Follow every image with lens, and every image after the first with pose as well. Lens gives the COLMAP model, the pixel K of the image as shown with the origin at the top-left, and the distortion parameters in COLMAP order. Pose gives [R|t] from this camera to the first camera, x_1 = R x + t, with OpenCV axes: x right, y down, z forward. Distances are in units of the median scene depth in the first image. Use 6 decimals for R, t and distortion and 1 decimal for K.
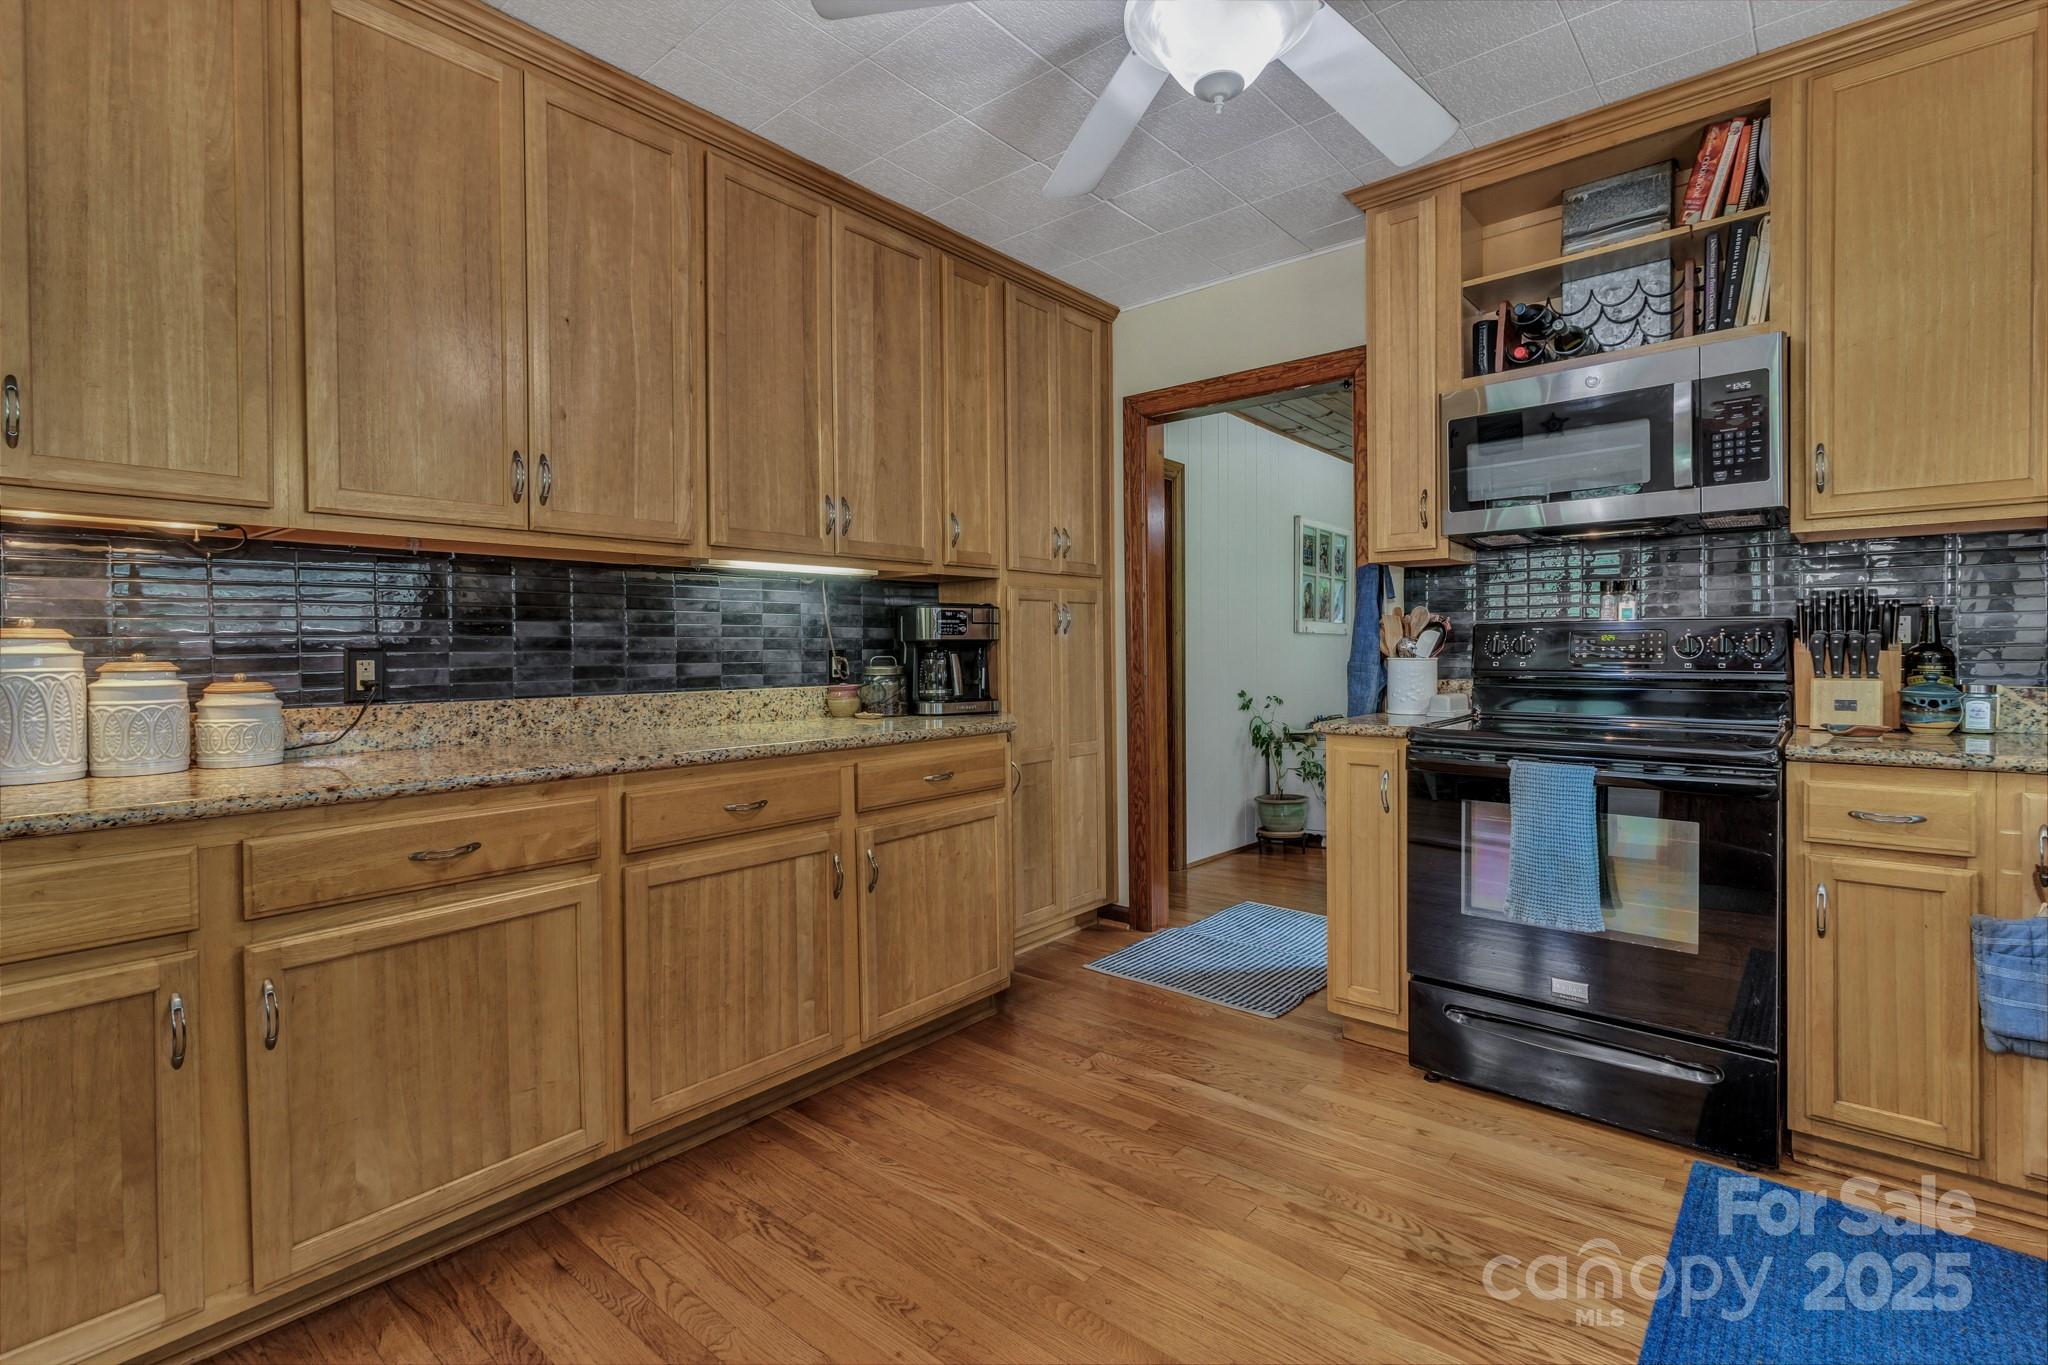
lens RADIAL K [[949.3, 0, 1025.2], [0, 949.3, 661.2], [0, 0, 1]] dist [0.003528, -0.000327]
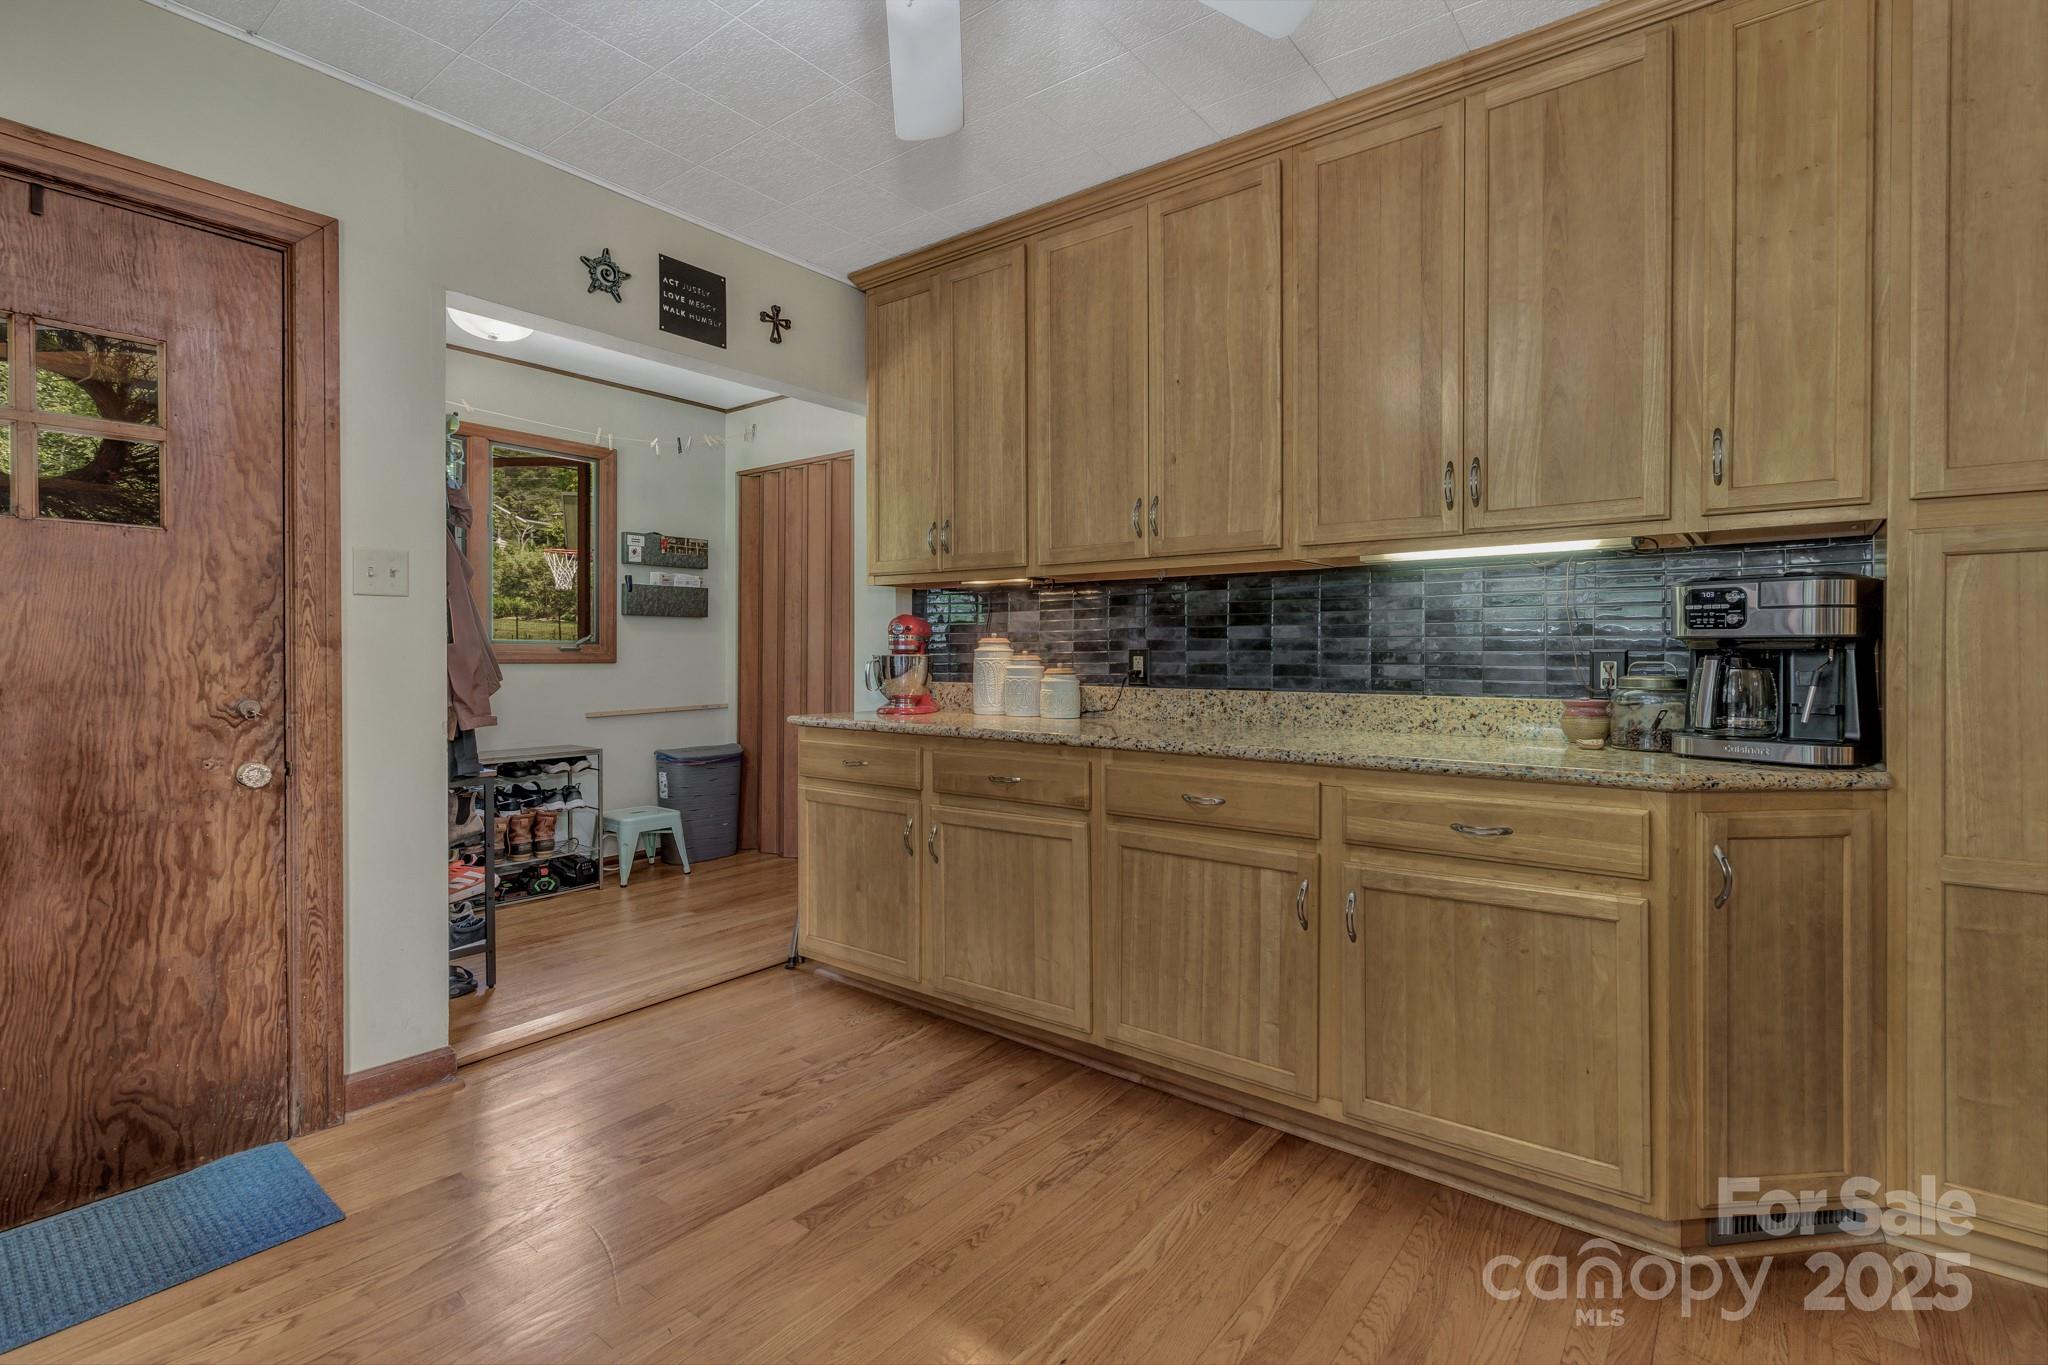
lens RADIAL K [[949.3, 0, 1042.0], [0, 949.3, 658.6], [0, 0, 1]] dist [0.003528, -0.000327]
pose [[0.048135, 0.013703, -0.998747, 0.650470], [-0.016255, 0.999784, 0.012934, -0.011838], [0.998709, 0.015612, 0.048348, 0.677797]]
